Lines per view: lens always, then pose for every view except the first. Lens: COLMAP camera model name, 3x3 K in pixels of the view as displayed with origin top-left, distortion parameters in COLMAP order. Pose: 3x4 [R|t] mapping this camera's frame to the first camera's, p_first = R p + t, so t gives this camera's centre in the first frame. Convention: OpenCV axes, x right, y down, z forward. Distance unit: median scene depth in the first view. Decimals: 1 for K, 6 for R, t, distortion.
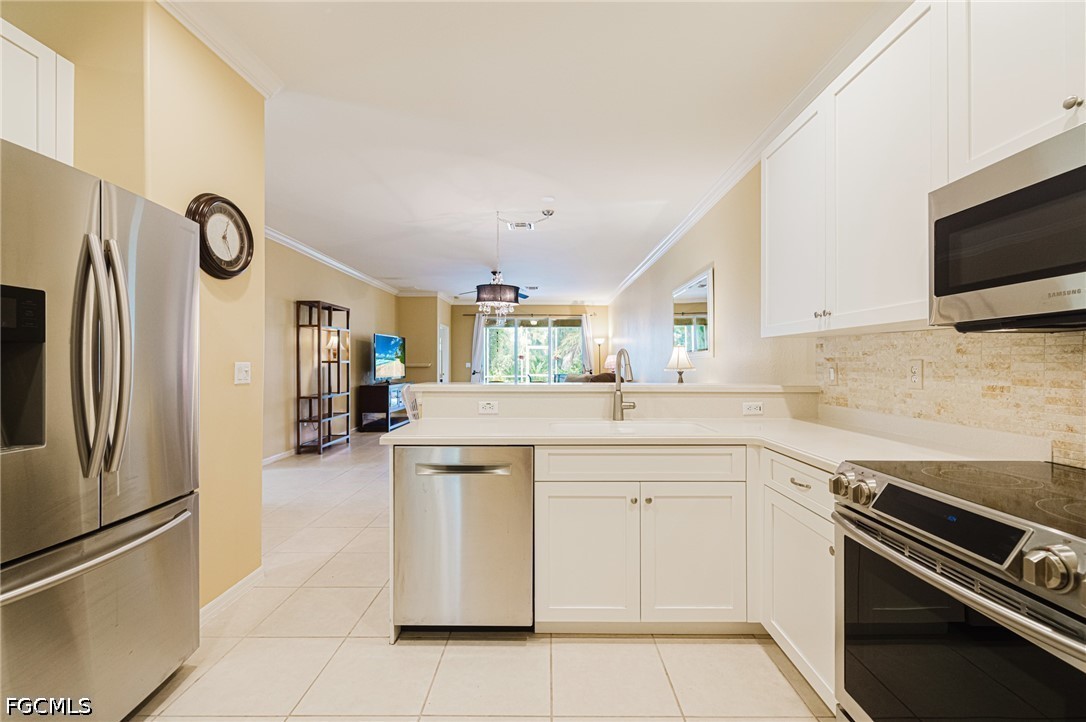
lens RADIAL K [[459.6, 0, 546.7], [0, 459.6, 359.0], [0, 0, 1]] dist [0.000806, 0.000140]
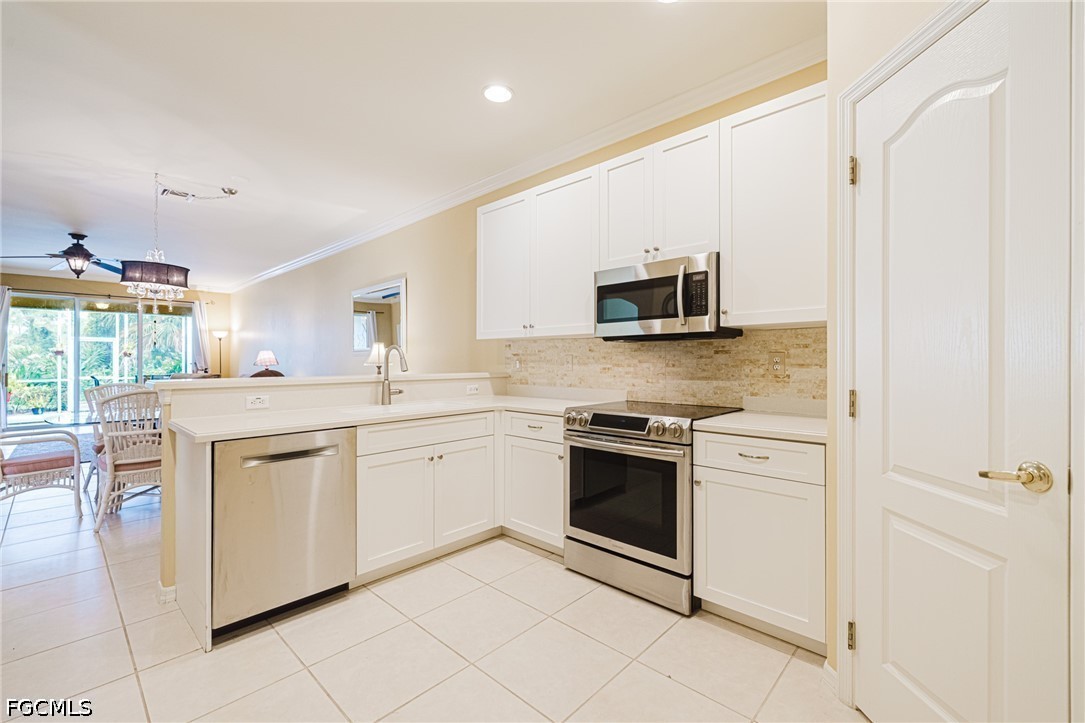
lens RADIAL K [[459.1, 0, 546.2], [0, 459.1, 359.5], [0, 0, 1]] dist [0.000806, 0.000140]
pose [[0.681086, -0.002640, 0.732199, -0.487041], [-0.001855, 0.999984, 0.005331, 0.009119], [-0.732201, -0.004989, 0.681070, -0.135116]]
